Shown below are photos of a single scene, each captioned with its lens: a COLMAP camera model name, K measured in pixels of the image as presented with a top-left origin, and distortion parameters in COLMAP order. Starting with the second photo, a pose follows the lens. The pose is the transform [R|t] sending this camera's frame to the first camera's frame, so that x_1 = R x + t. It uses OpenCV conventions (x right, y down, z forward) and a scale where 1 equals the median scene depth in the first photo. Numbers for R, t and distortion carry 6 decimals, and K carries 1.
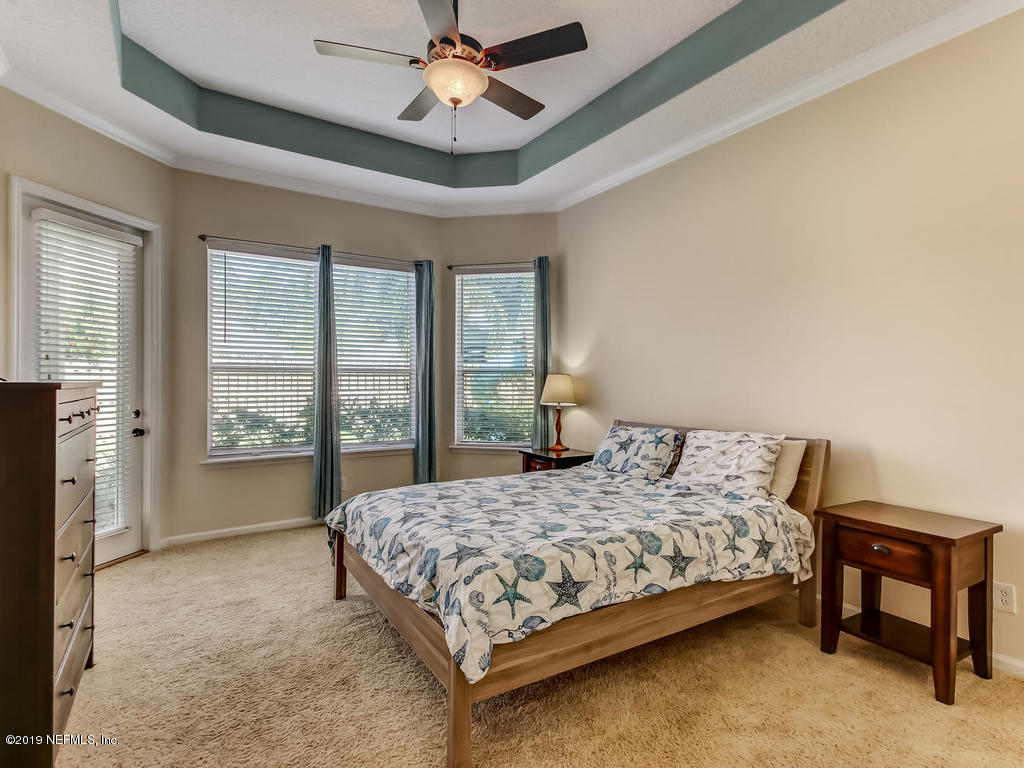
lens RADIAL K [[535.1, 0, 516.6], [0, 535.1, 385.1], [0, 0, 1]] dist [0.007981, -0.000988]
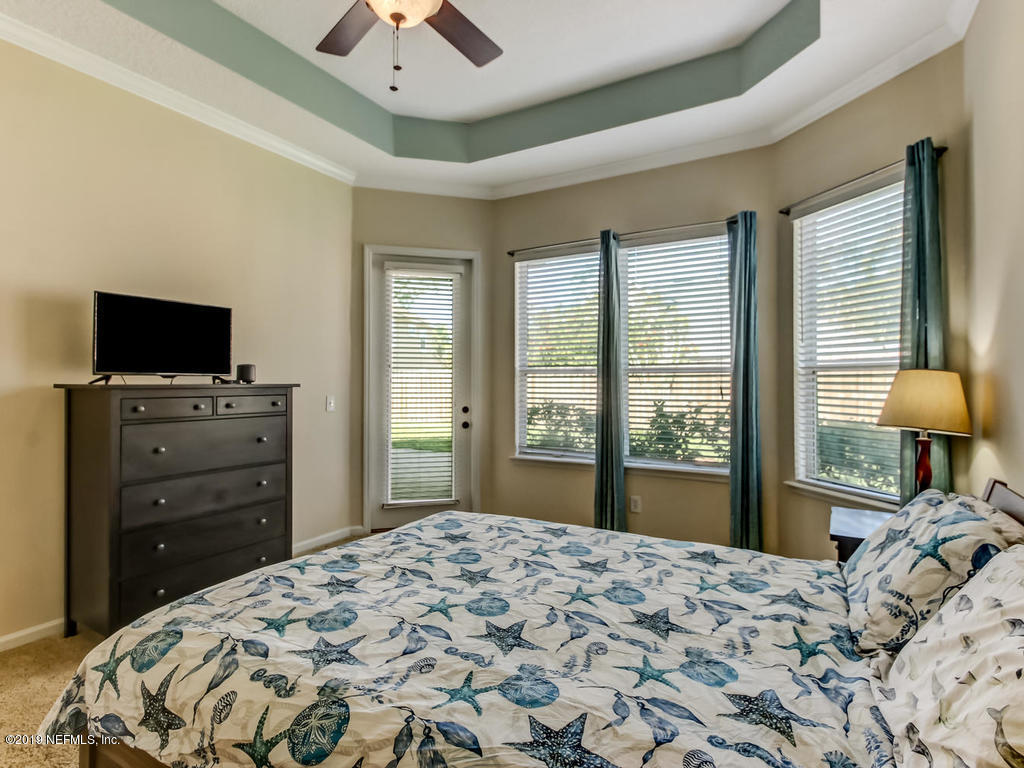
lens RADIAL K [[535.1, 0, 516.6], [0, 535.1, 385.1], [0, 0, 1]] dist [0.007981, -0.000988]
pose [[0.458458, 0.003772, -0.888708, 0.431672], [-0.005112, 0.999986, 0.001607, -0.006202], [0.888701, 0.003806, 0.458471, 0.543243]]
